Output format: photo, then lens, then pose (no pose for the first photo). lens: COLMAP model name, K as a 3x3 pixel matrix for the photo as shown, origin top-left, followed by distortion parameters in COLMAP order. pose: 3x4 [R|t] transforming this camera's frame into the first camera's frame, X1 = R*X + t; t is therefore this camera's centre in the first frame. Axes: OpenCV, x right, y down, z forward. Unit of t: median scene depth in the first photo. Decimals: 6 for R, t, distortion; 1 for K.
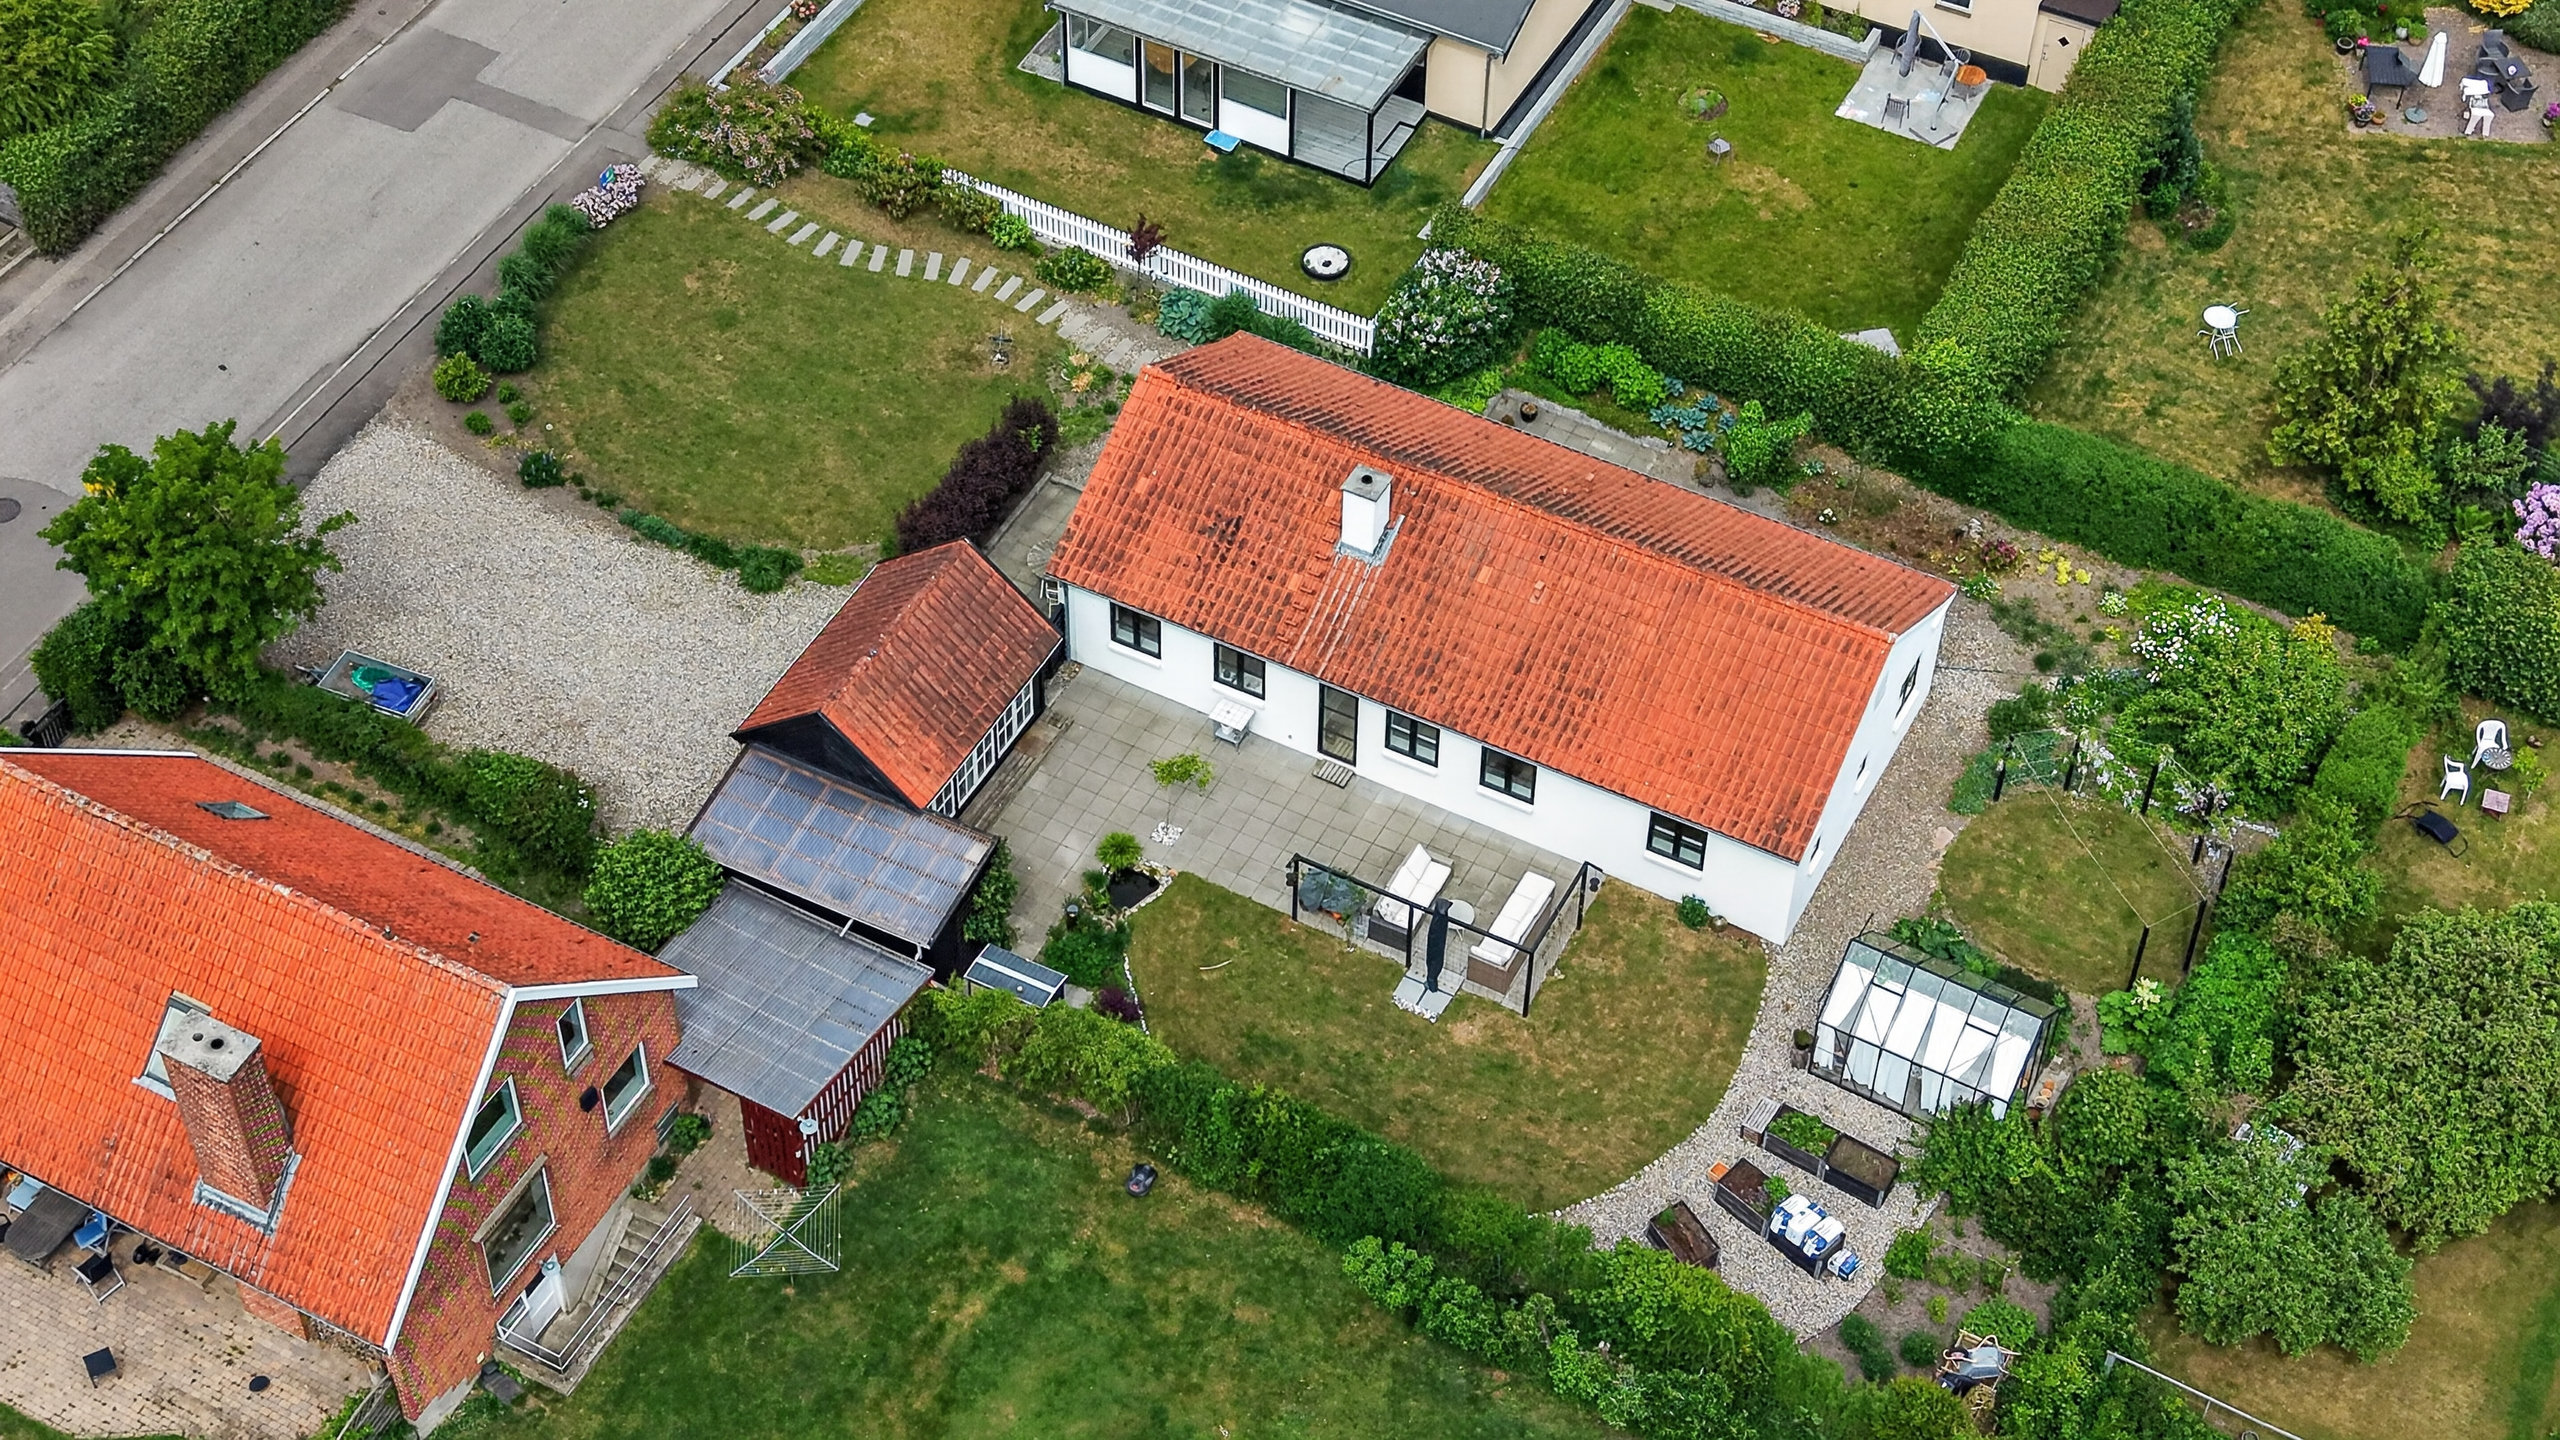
lens RADIAL K [[3810.5, 0, 1280.0], [0, 3810.5, 720.0], [0, 0, 1]] dist [0.226591, -0.056086]
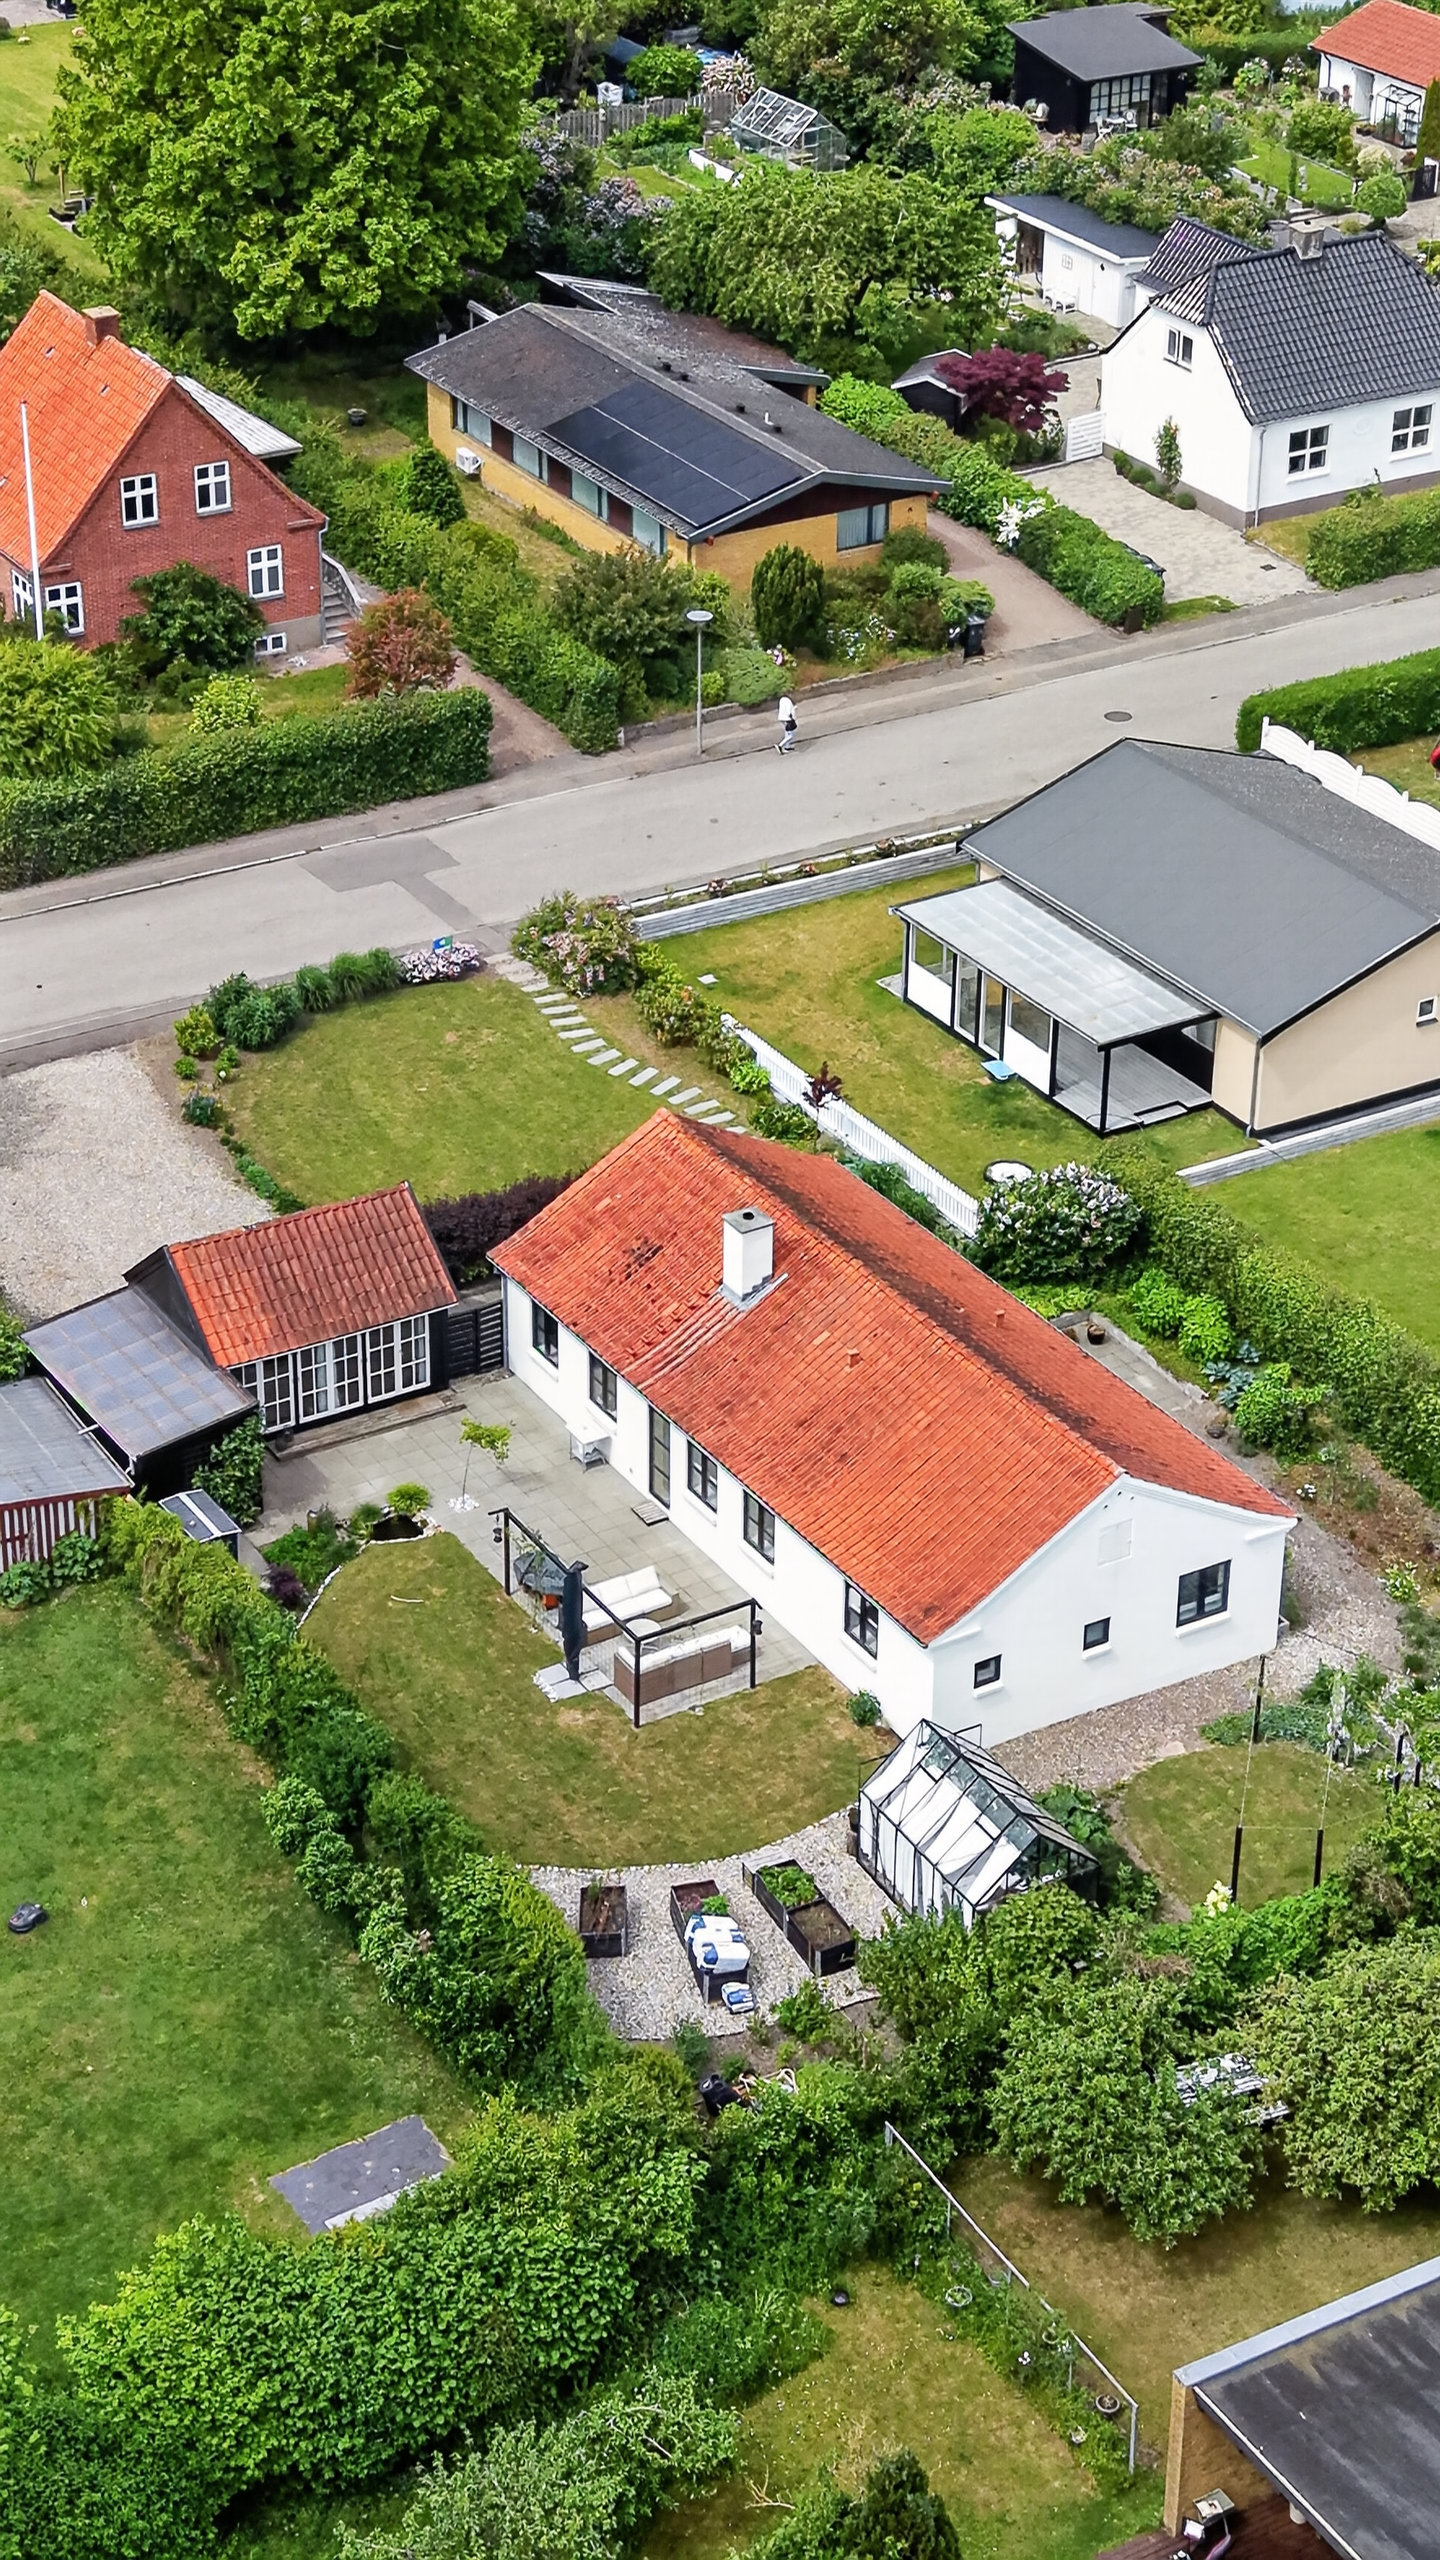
lens RADIAL K [[4465.9, 0, 724.9], [0, 4465.9, 1231.6], [0, 0, 1]] dist [0.233024, -1.270395]
pose [[0.853578, 0.247262, -0.458548, 0.493082], [-0.379090, 0.898546, -0.221146, 0.179003], [0.357345, 0.362597, 0.860714, -0.003681]]
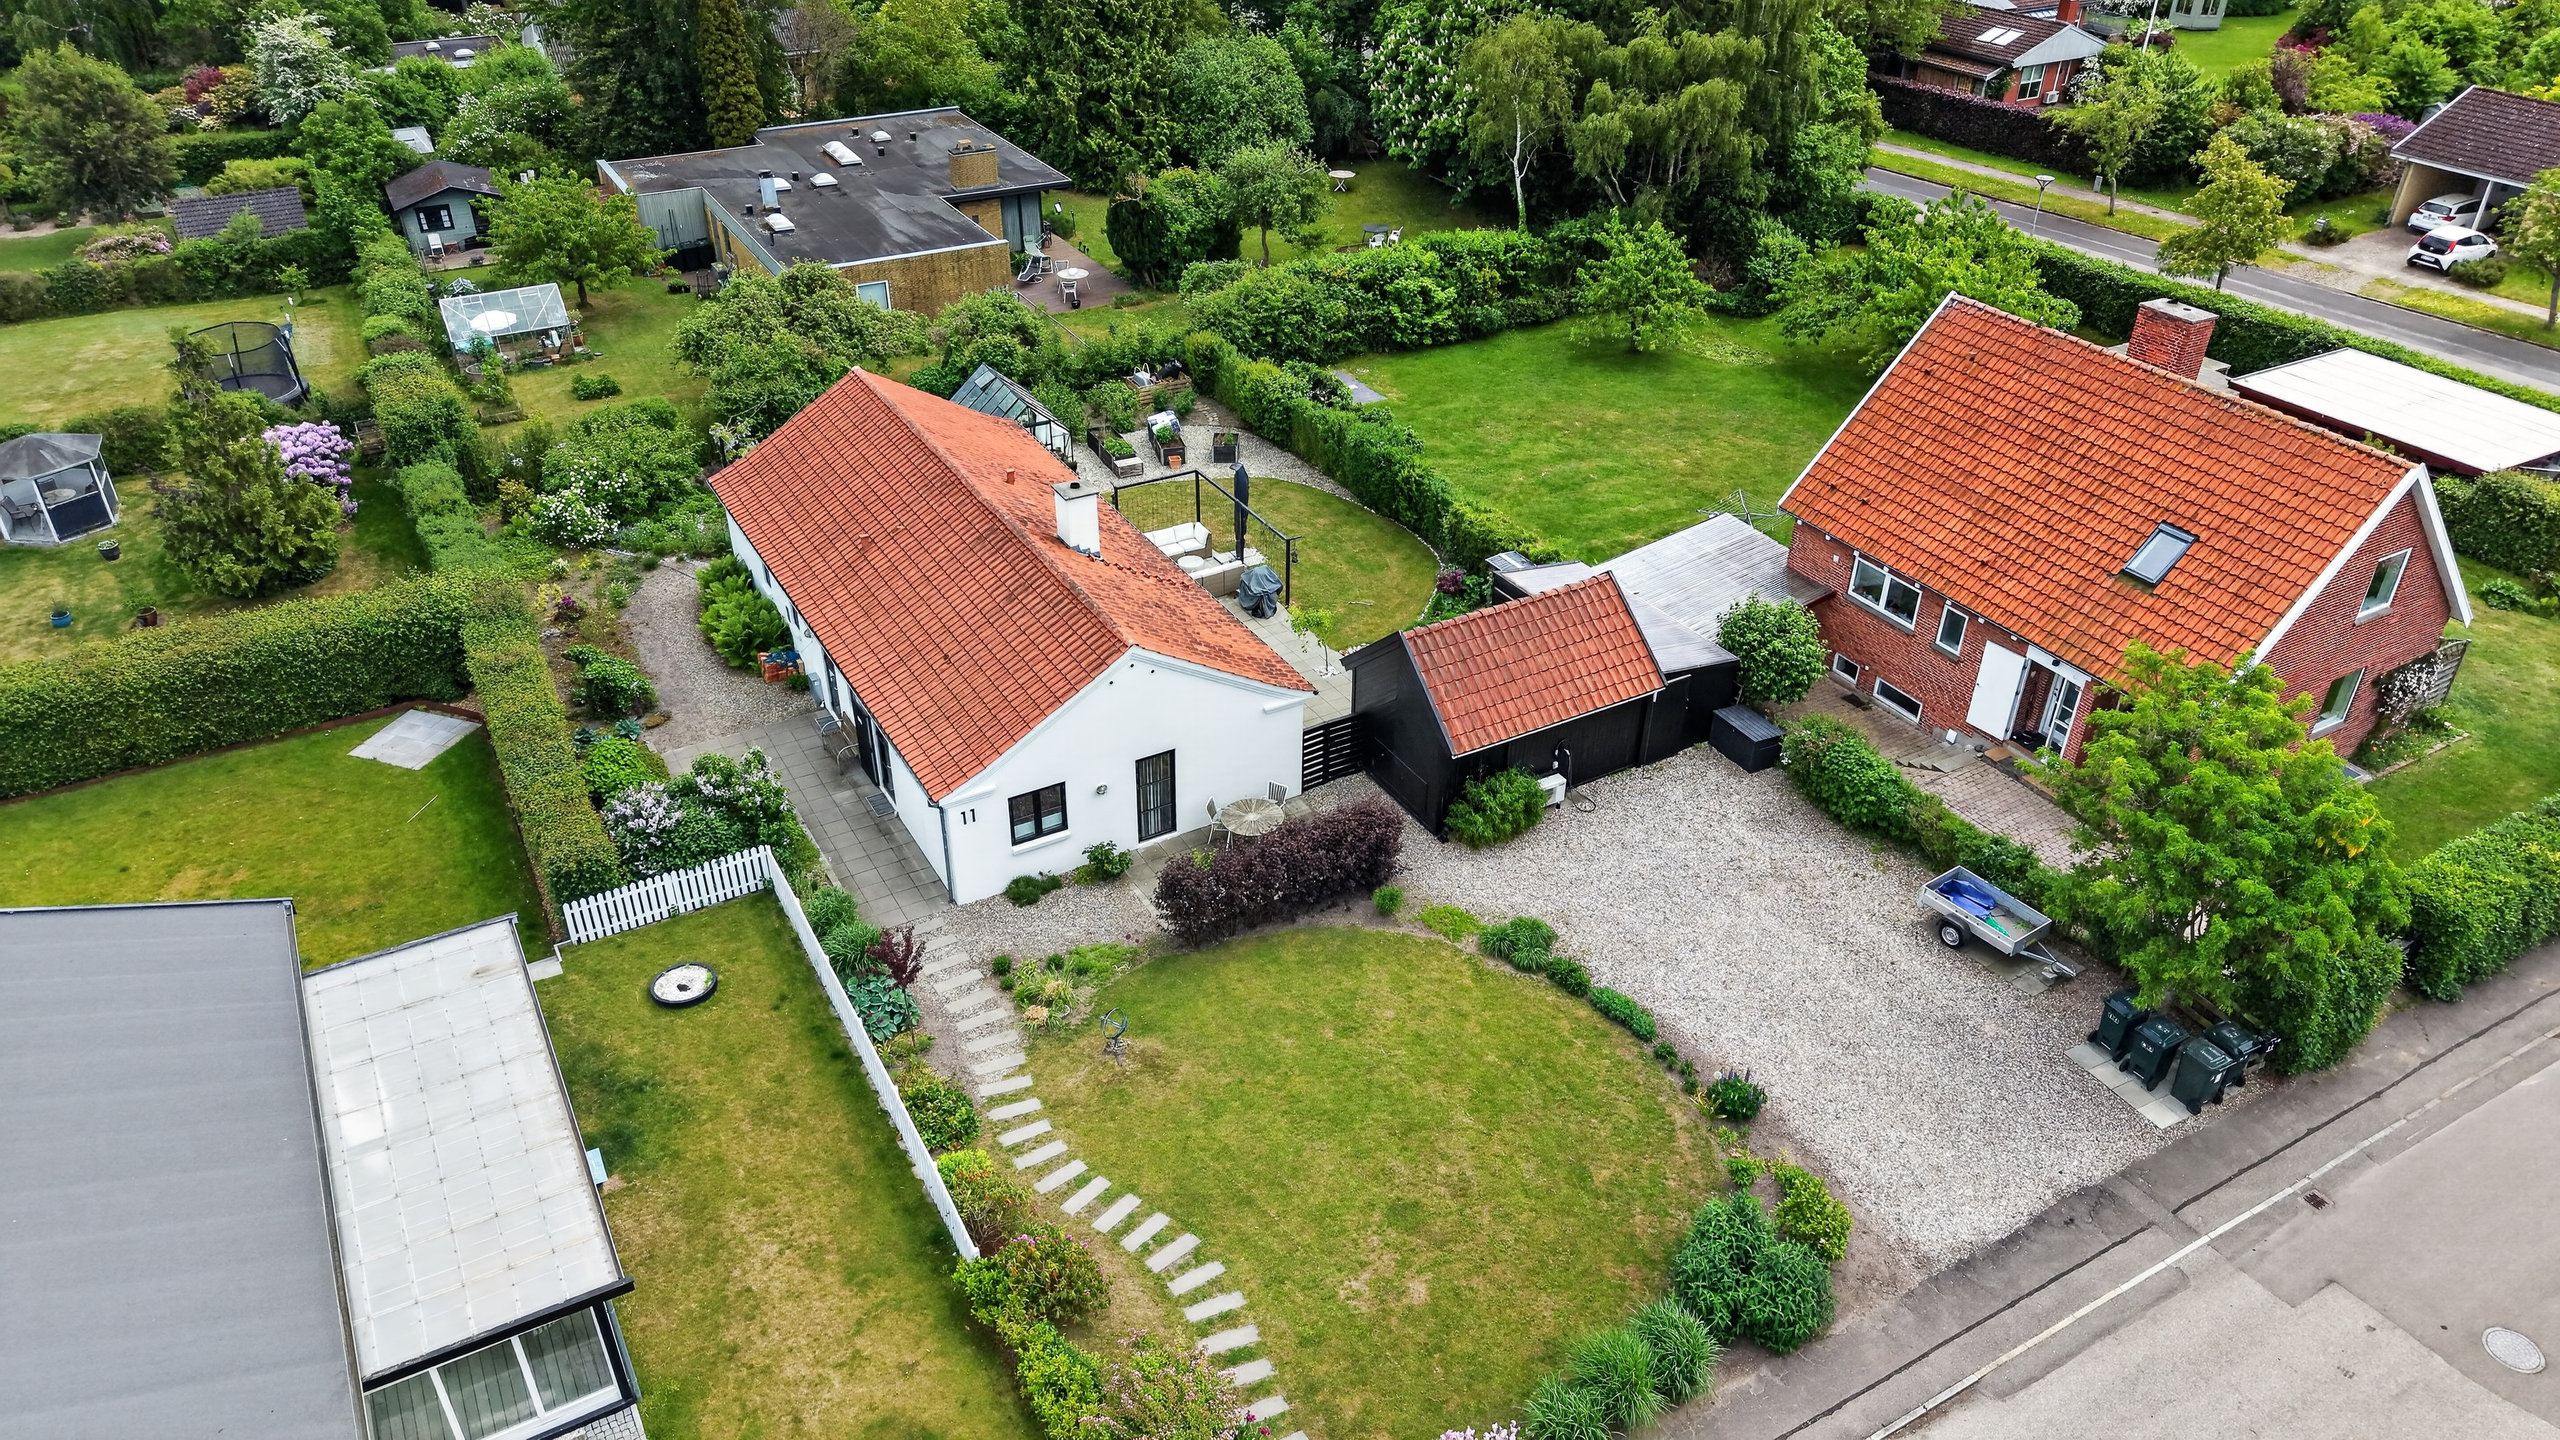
lens RADIAL K [[1709.5, 0, 1280.0], [0, 1709.5, 720.0], [0, 0, 1]] dist [0.057906, -0.081624]
pose [[-0.842852, -0.306537, 0.442307, -0.237585], [0.379898, 0.243213, 0.892482, -0.414150], [-0.381154, 0.920262, -0.088540, 0.965817]]
